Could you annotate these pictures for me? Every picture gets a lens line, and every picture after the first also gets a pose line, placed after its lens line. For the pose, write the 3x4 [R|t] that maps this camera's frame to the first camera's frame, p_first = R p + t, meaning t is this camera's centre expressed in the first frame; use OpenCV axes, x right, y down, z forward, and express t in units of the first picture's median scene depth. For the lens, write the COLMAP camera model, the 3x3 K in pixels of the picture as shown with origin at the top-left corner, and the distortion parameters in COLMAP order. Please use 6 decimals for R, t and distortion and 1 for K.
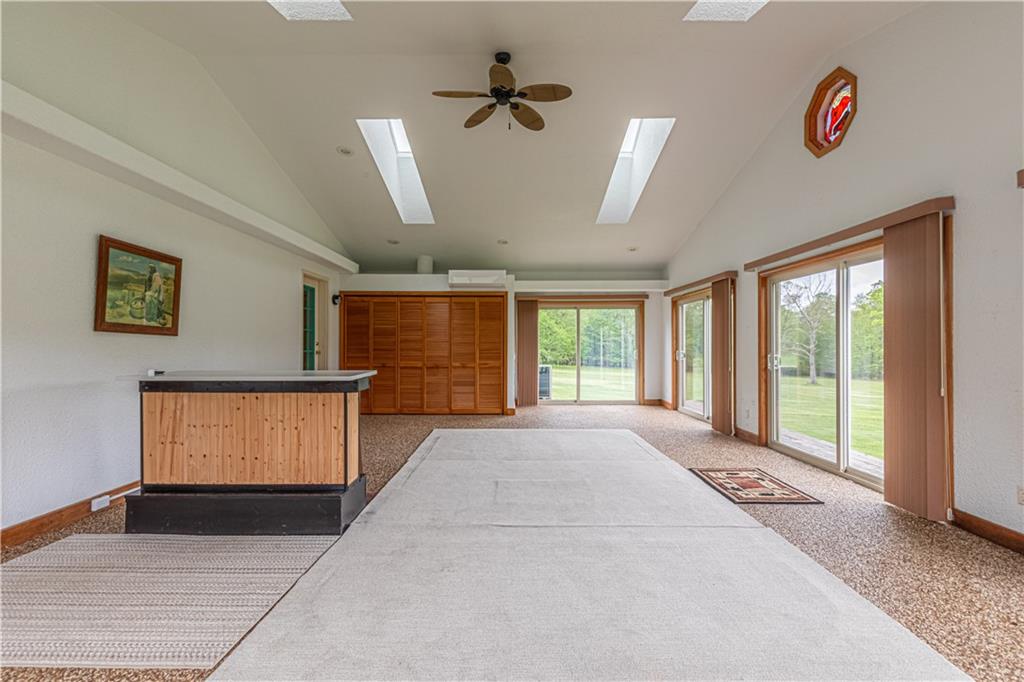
lens RADIAL K [[479.3, 0, 511.6], [0, 479.3, 340.5], [0, 0, 1]] dist [0.002948, -0.000625]
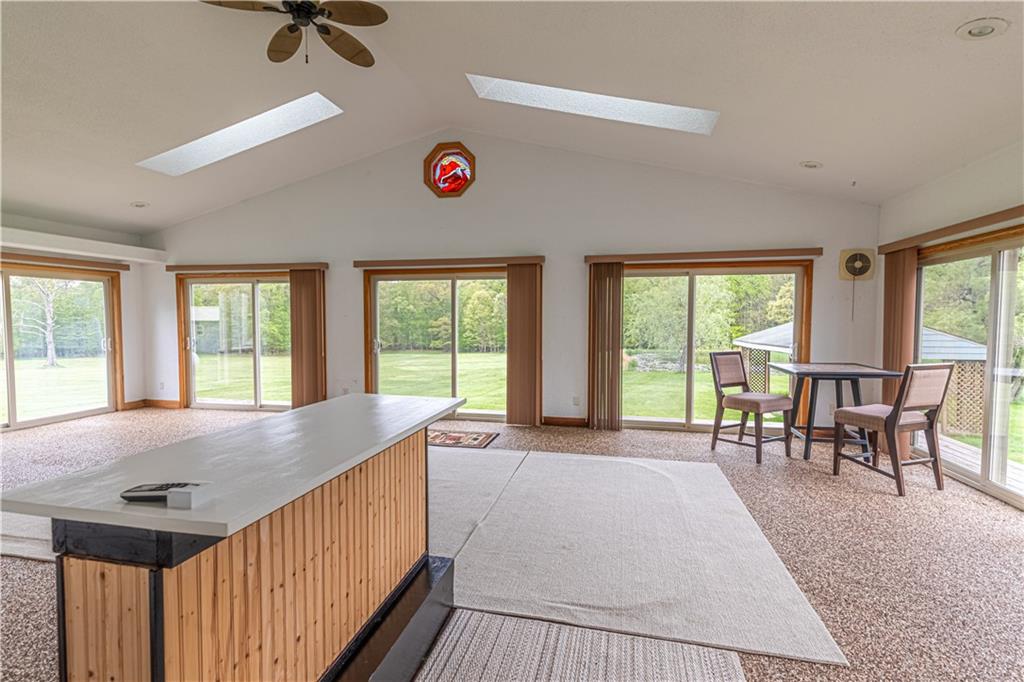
lens RADIAL K [[479.3, 0, 513.7], [0, 479.3, 340.5], [0, 0, 1]] dist [0.002948, -0.000625]
pose [[0.204937, -0.043112, 0.977825, -0.662444], [-0.009114, 0.998902, 0.045951, -0.032322], [-0.978733, -0.018329, 0.204319, 0.478279]]
